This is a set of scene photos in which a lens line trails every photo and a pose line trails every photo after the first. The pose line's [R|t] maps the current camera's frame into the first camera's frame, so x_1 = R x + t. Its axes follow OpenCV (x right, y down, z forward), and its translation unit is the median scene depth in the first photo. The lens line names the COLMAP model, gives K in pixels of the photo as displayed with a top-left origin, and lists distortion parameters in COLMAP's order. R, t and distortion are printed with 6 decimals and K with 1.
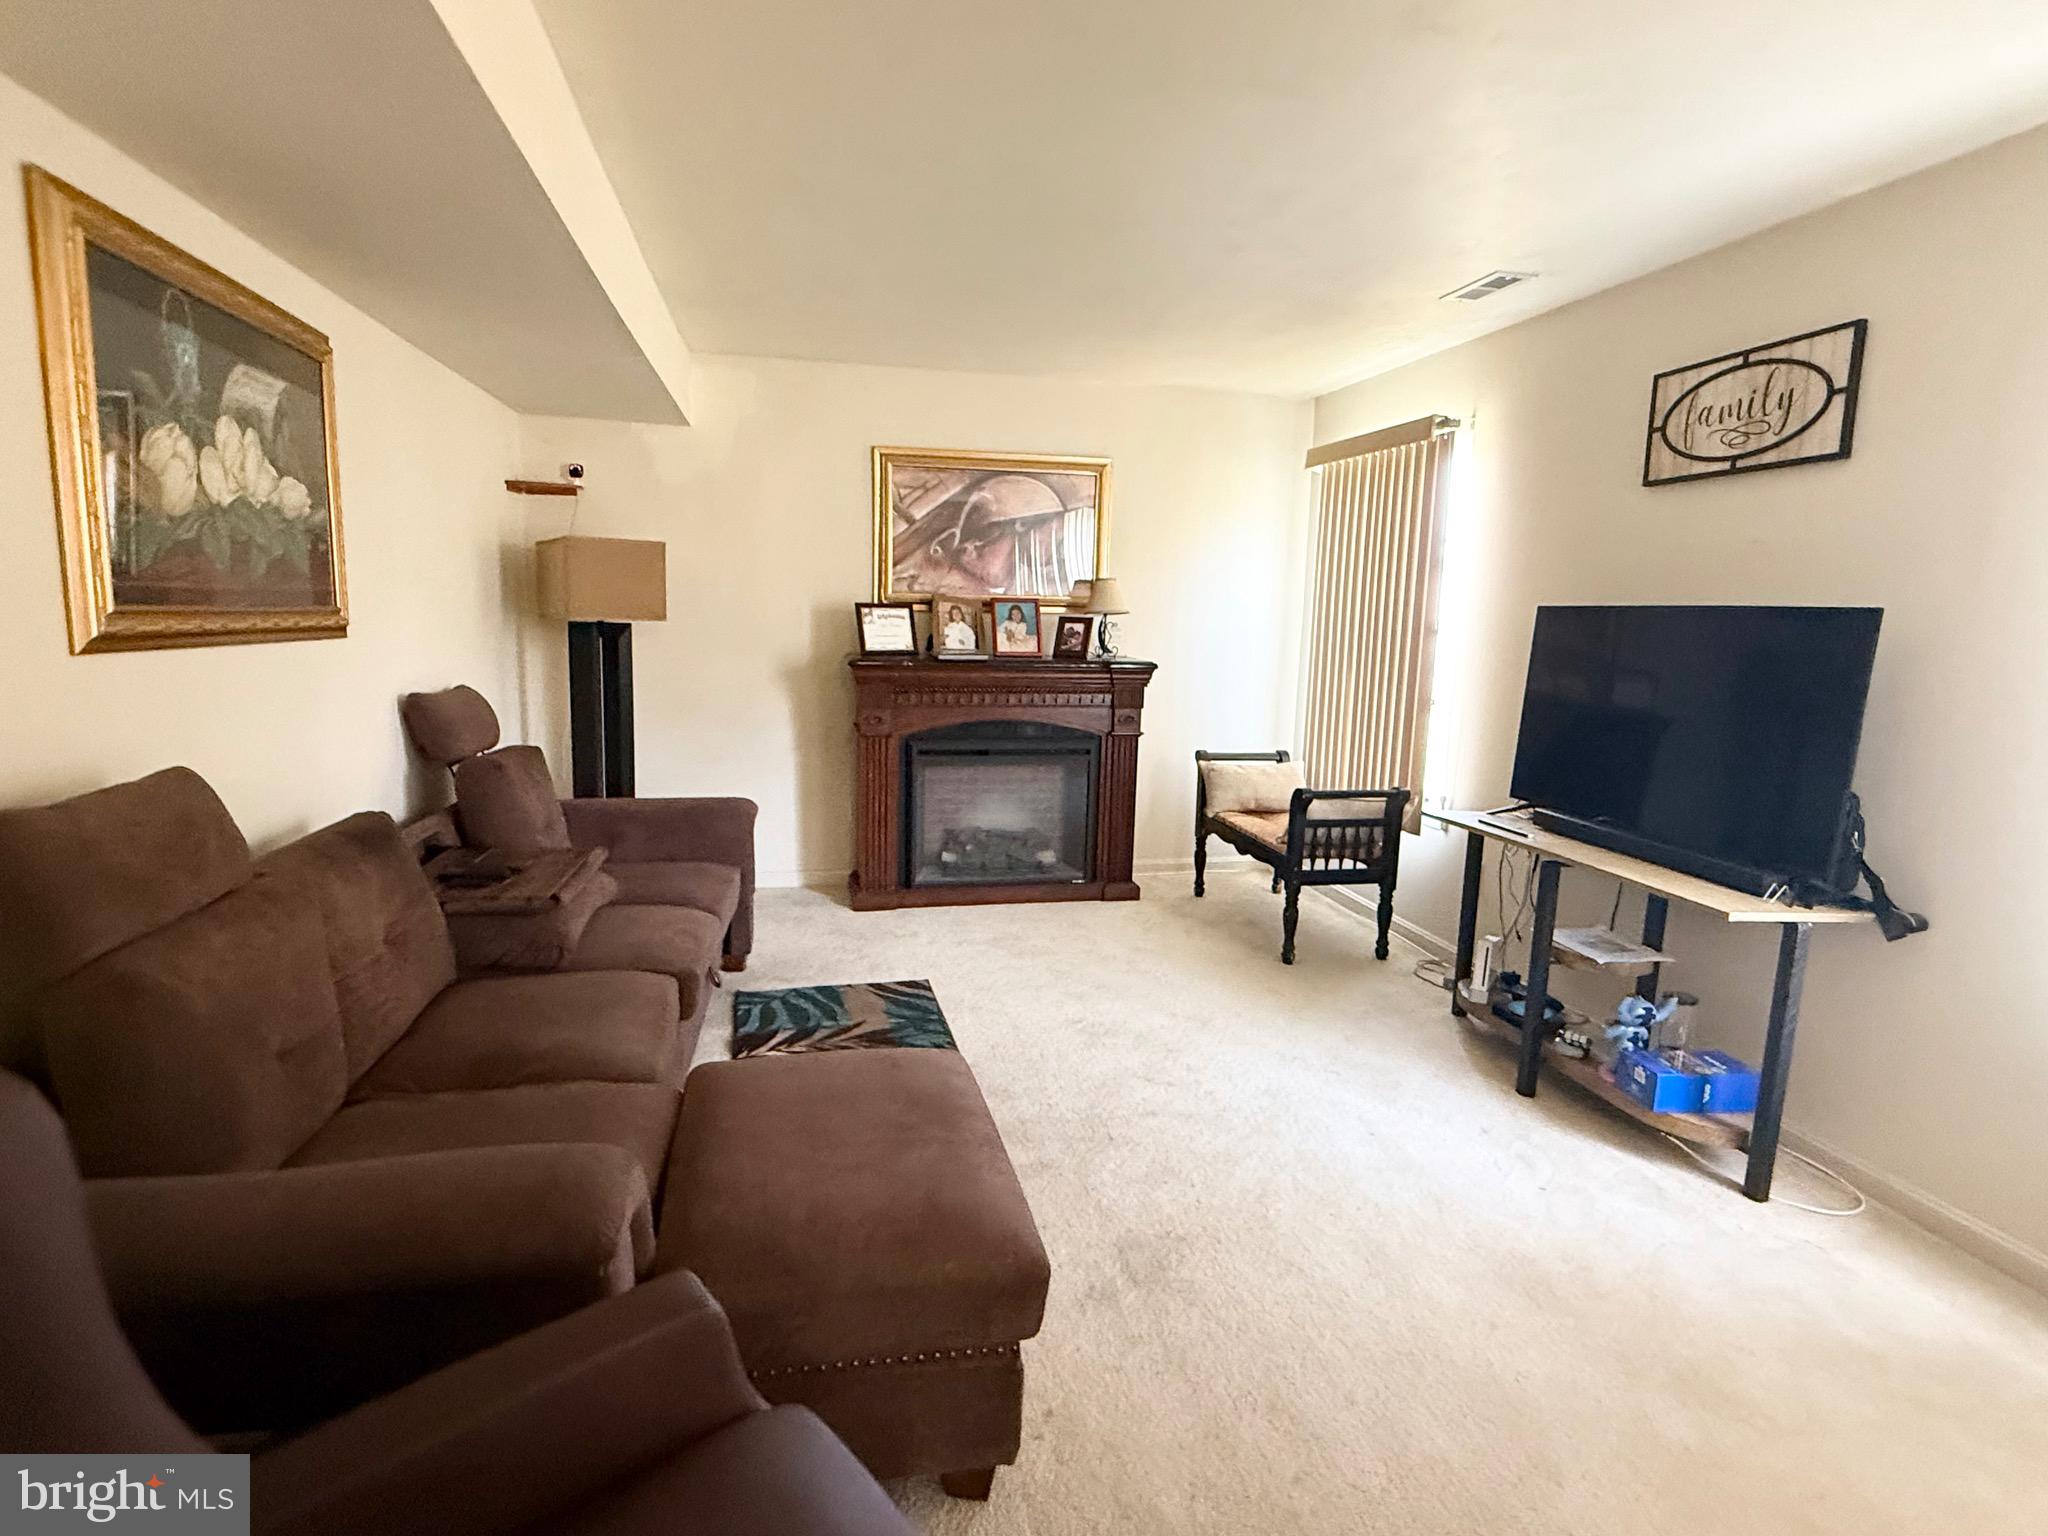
lens RADIAL K [[1039.5, 0, 1019.7], [0, 1039.5, 758.8], [0, 0, 1]] dist [0.006552, 0.001716]
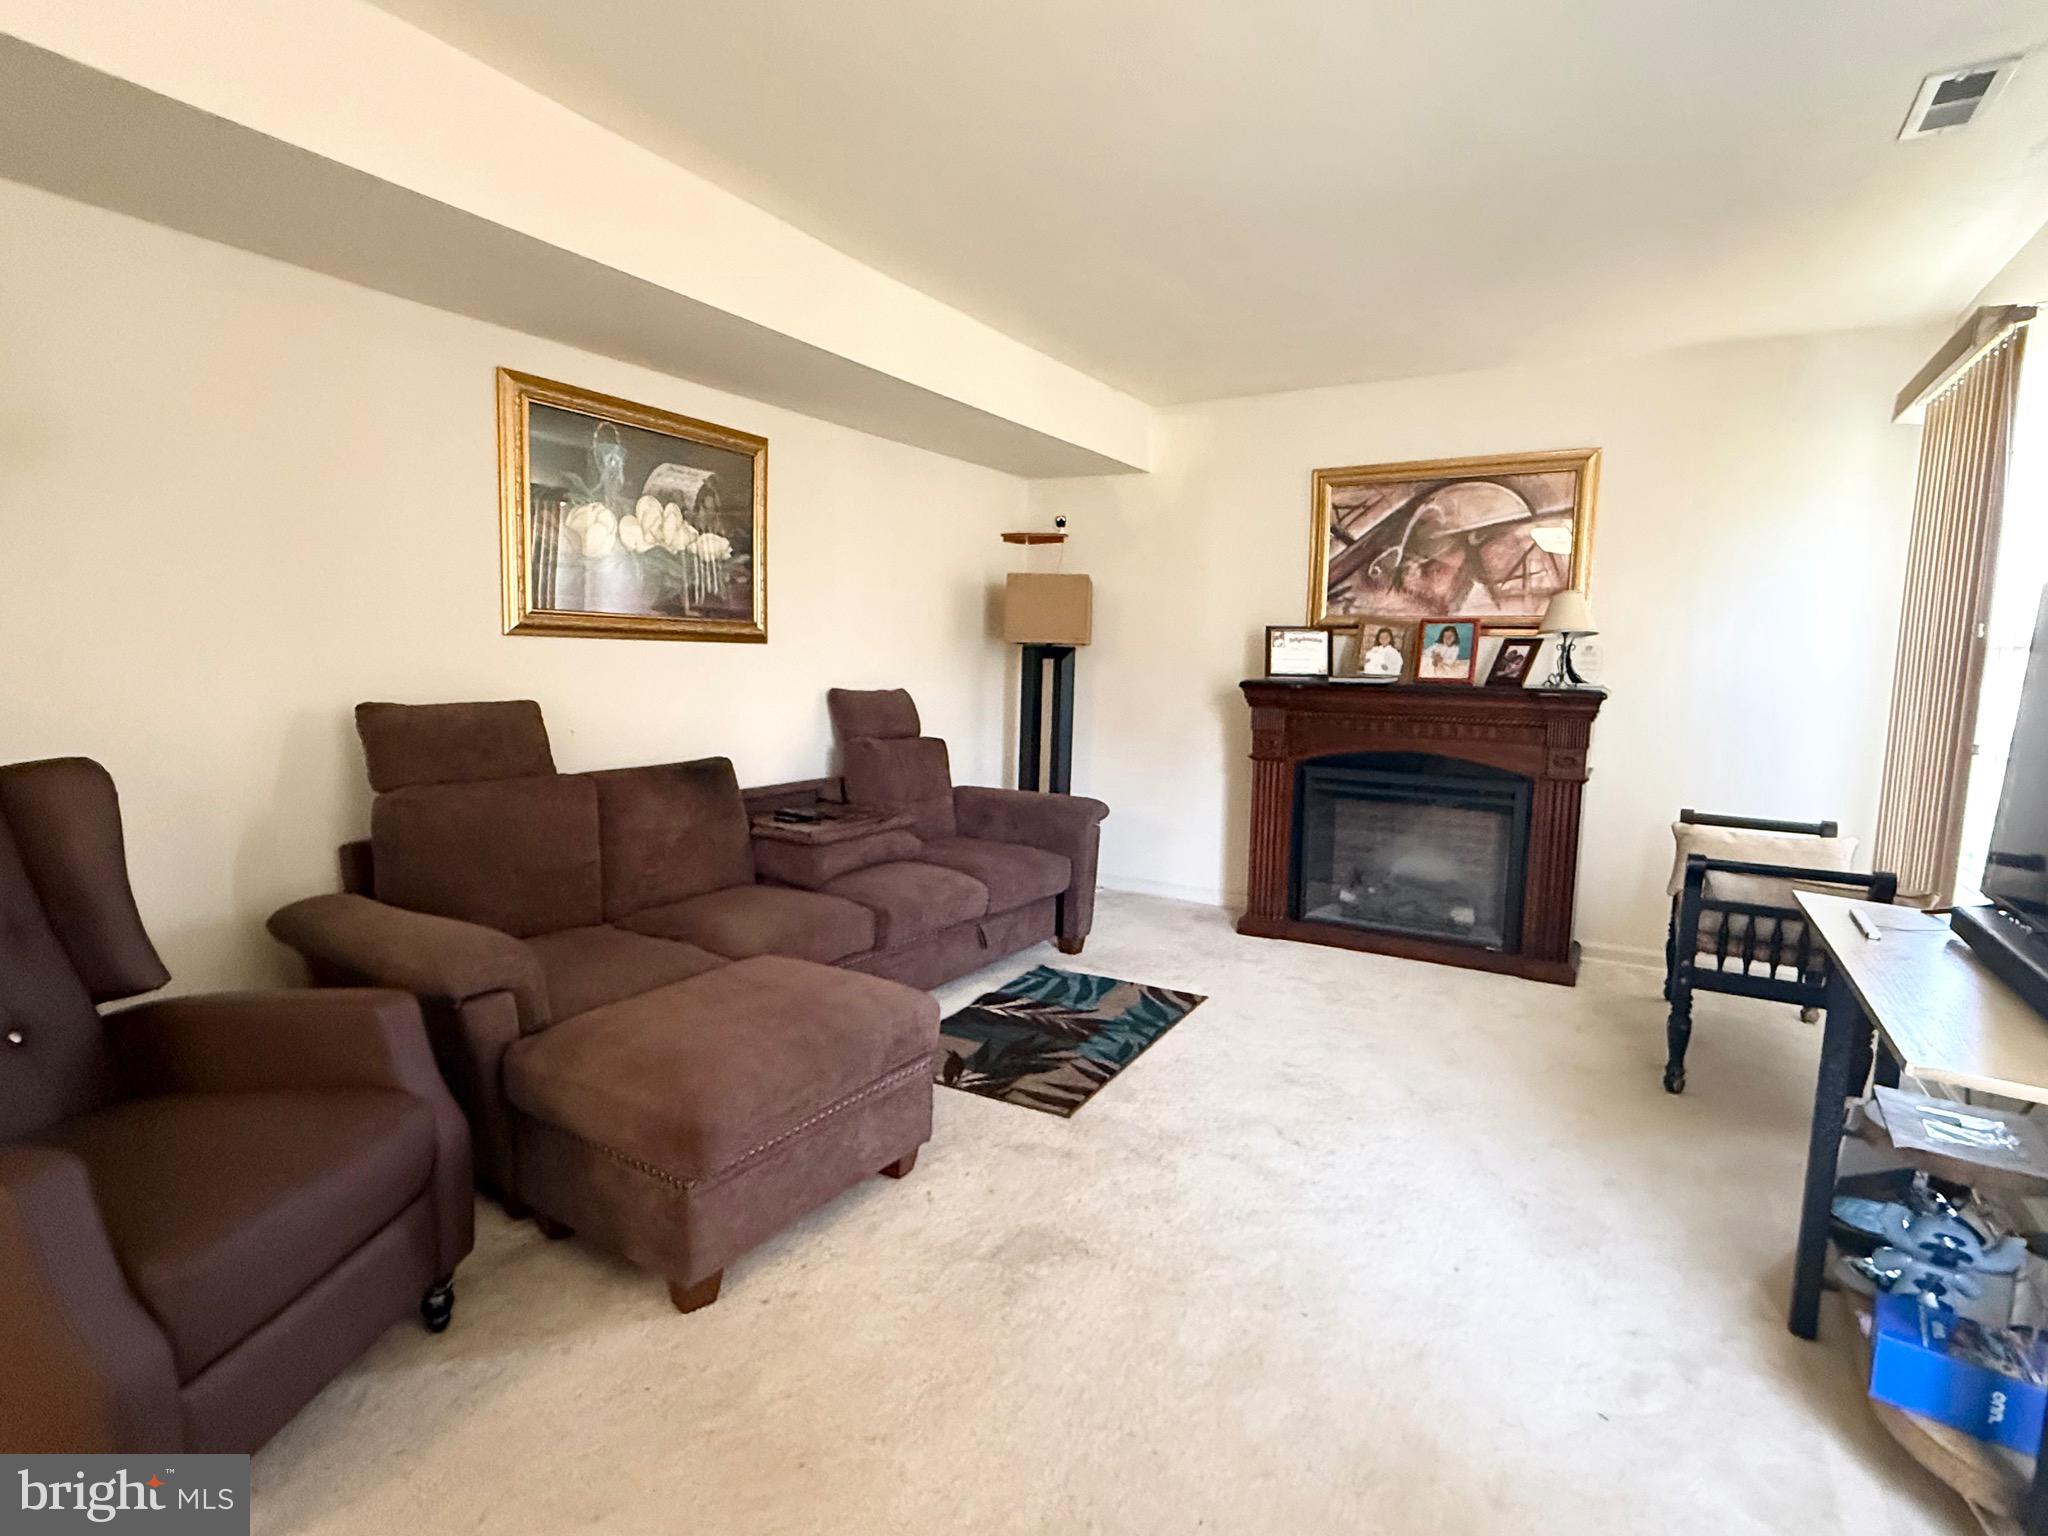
lens RADIAL K [[1039.5, 0, 1020.8], [0, 1039.5, 765.3], [0, 0, 1]] dist [0.006552, 0.001716]
pose [[0.733312, 0.065950, -0.676686, 0.361480], [-0.101601, 0.994738, -0.013156, 0.020955], [0.672258, 0.078399, 0.736154, 0.115371]]
